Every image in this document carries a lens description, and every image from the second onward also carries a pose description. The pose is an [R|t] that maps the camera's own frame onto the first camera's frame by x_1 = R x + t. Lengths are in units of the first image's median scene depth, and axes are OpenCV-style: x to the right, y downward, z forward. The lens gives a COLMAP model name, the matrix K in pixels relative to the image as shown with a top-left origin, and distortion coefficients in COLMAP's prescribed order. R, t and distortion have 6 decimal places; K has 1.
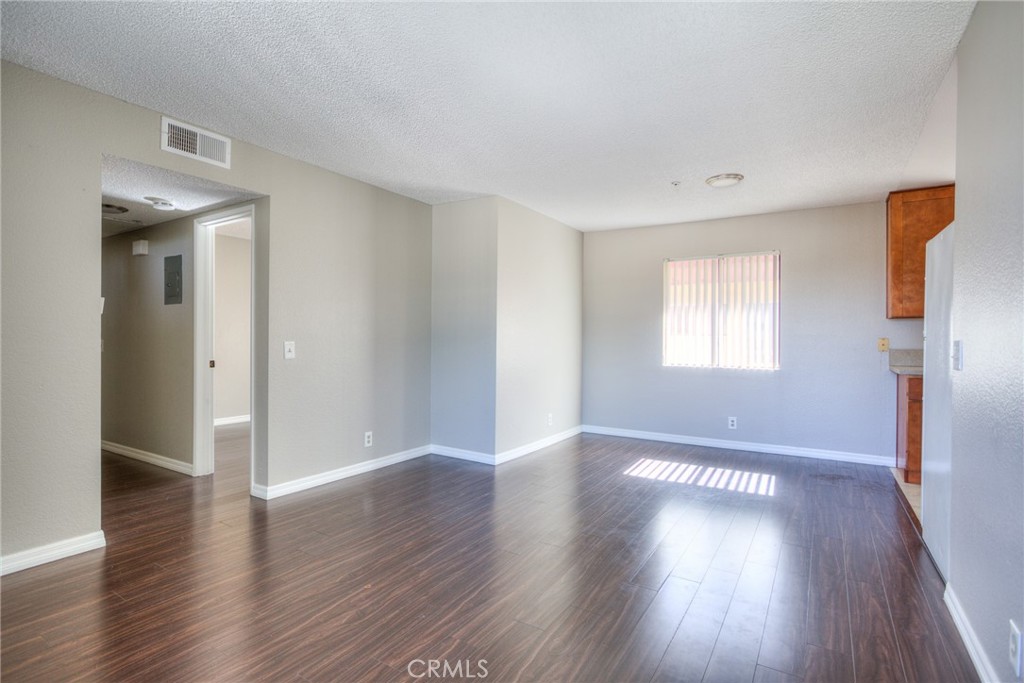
lens RADIAL K [[498.4, 0, 509.0], [0, 498.4, 340.3], [0, 0, 1]] dist [-0.022491, 0.009204]
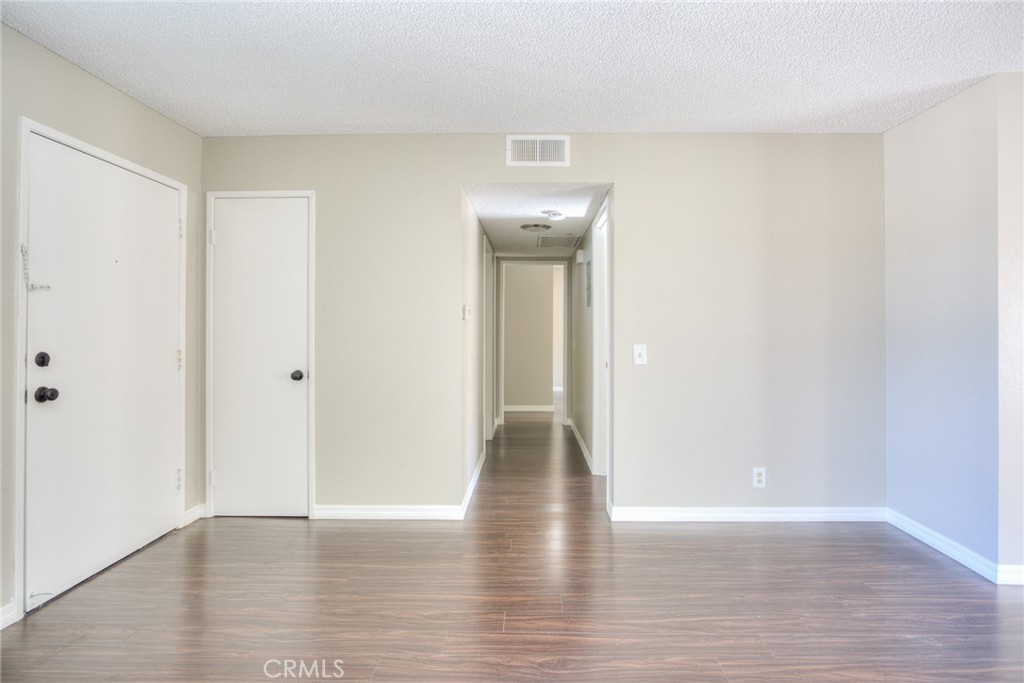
lens RADIAL K [[509.4, 0, 522.1], [0, 509.4, 325.6], [0, 0, 1]] dist [-0.020752, 0.009173]
pose [[0.522410, -0.013025, -0.852595, 0.176062], [-0.001326, 0.999870, -0.016087, -0.013578], [0.852693, 0.009534, 0.522325, 0.307185]]
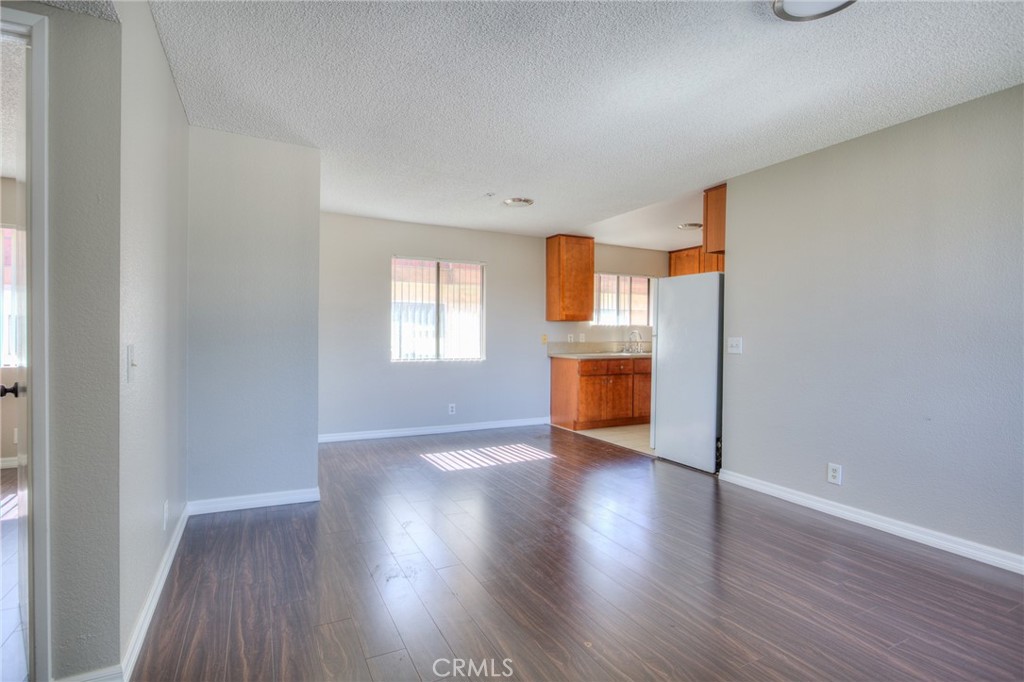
lens RADIAL K [[498.4, 0, 509.0], [0, 498.4, 339.8], [0, 0, 1]] dist [-0.022491, 0.009204]
pose [[0.510142, -0.009708, 0.860036, -0.565480], [-0.001753, 0.999922, 0.012327, -0.007022], [-0.860089, -0.007797, 0.510085, 0.379860]]
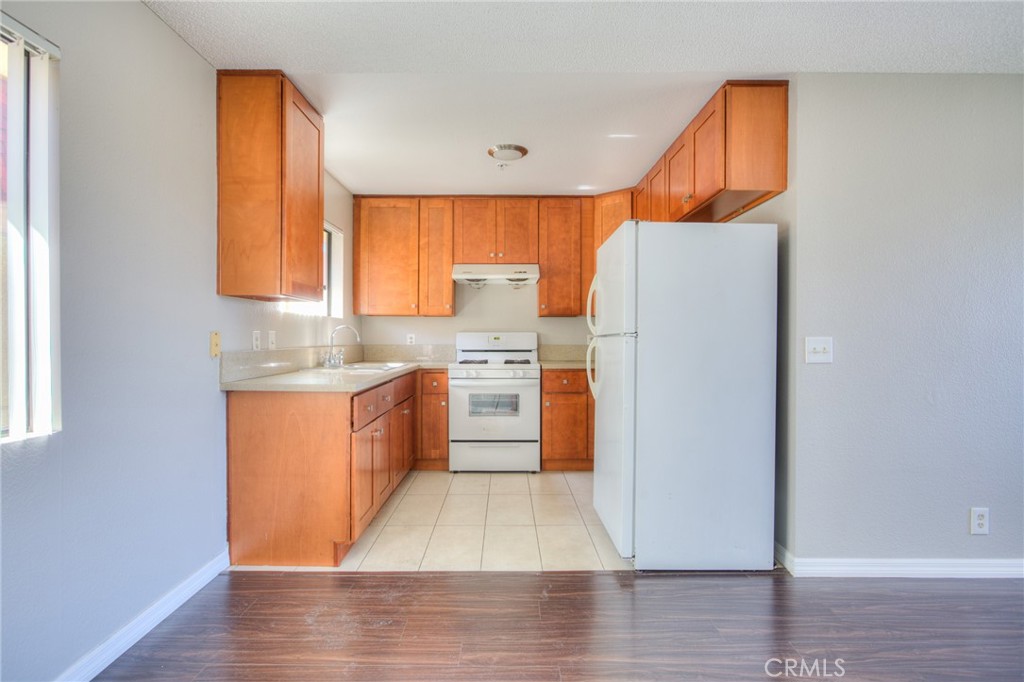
lens RADIAL K [[503.1, 0, 508.9], [0, 503.1, 339.5], [0, 0, 1]] dist [-0.019948, 0.008440]
pose [[-0.534794, -0.010066, 0.844923, 0.156768], [-0.002310, 0.999943, 0.010450, -0.002621], [-0.844980, 0.003637, -0.534786, 1.089927]]
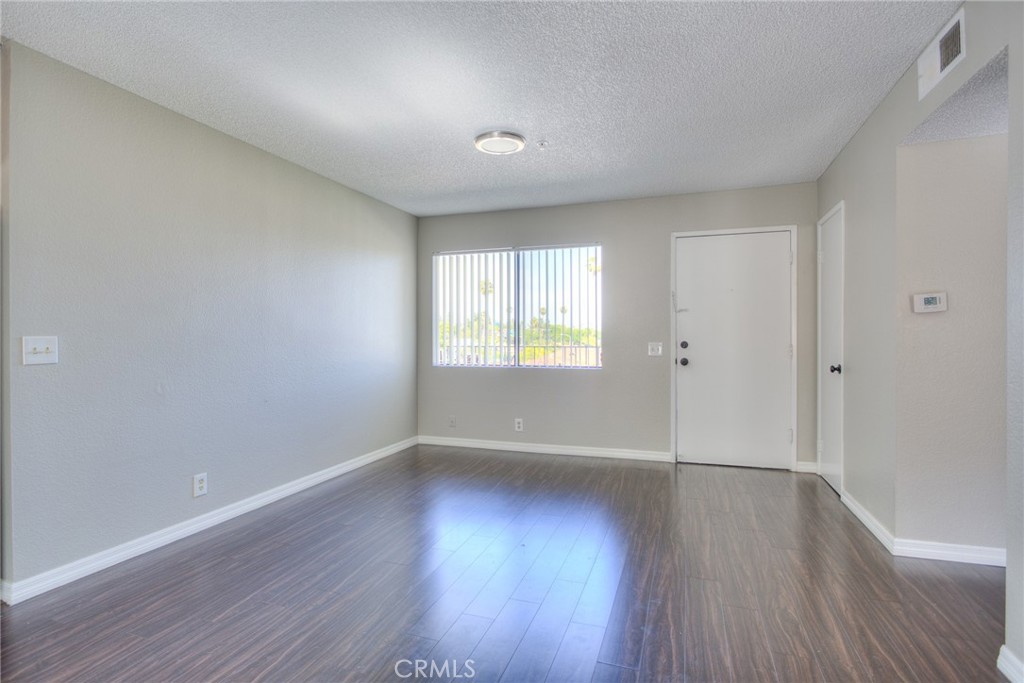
lens RADIAL K [[503.1, 0, 508.9], [0, 503.1, 340.0], [0, 0, 1]] dist [-0.019948, 0.008440]
pose [[-0.973972, -0.003861, -0.226636, 0.083955], [-0.006059, 0.999941, 0.009006, -0.003998], [0.226588, 0.010145, -0.973938, 1.115208]]
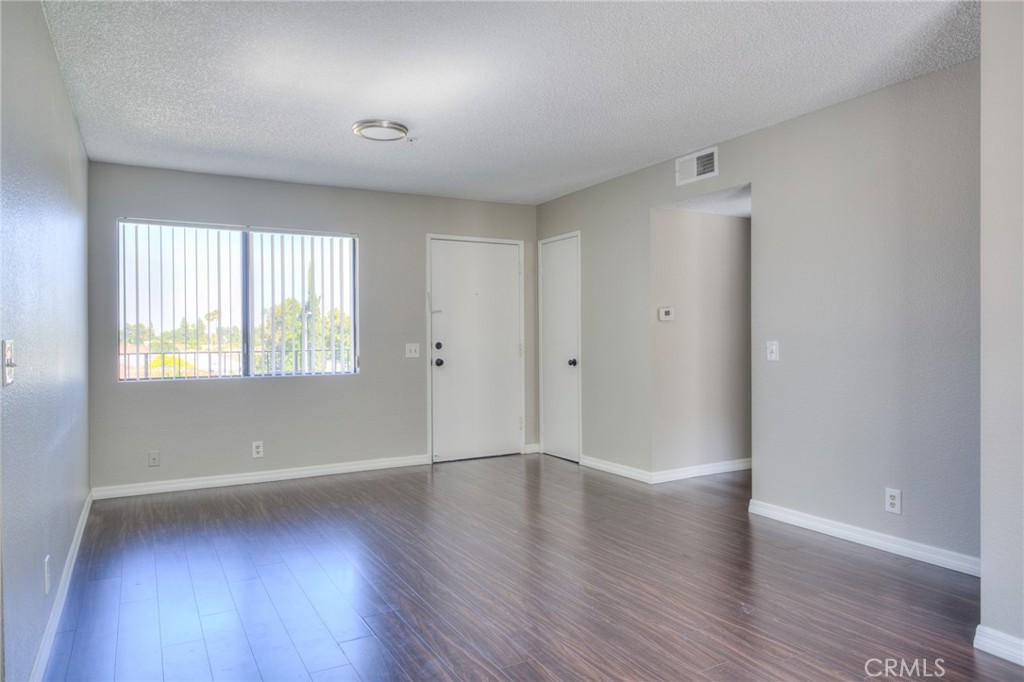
lens RADIAL K [[664.6, 0, 502.0], [0, 664.6, 339.1], [0, 0, 1]] dist [-0.009458, -0.000991]
pose [[-0.485327, 0.000719, -0.874332, 0.667553], [0.000378, 1.000000, 0.000613, -0.001473], [0.874333, -0.000033, -0.485327, 0.975002]]
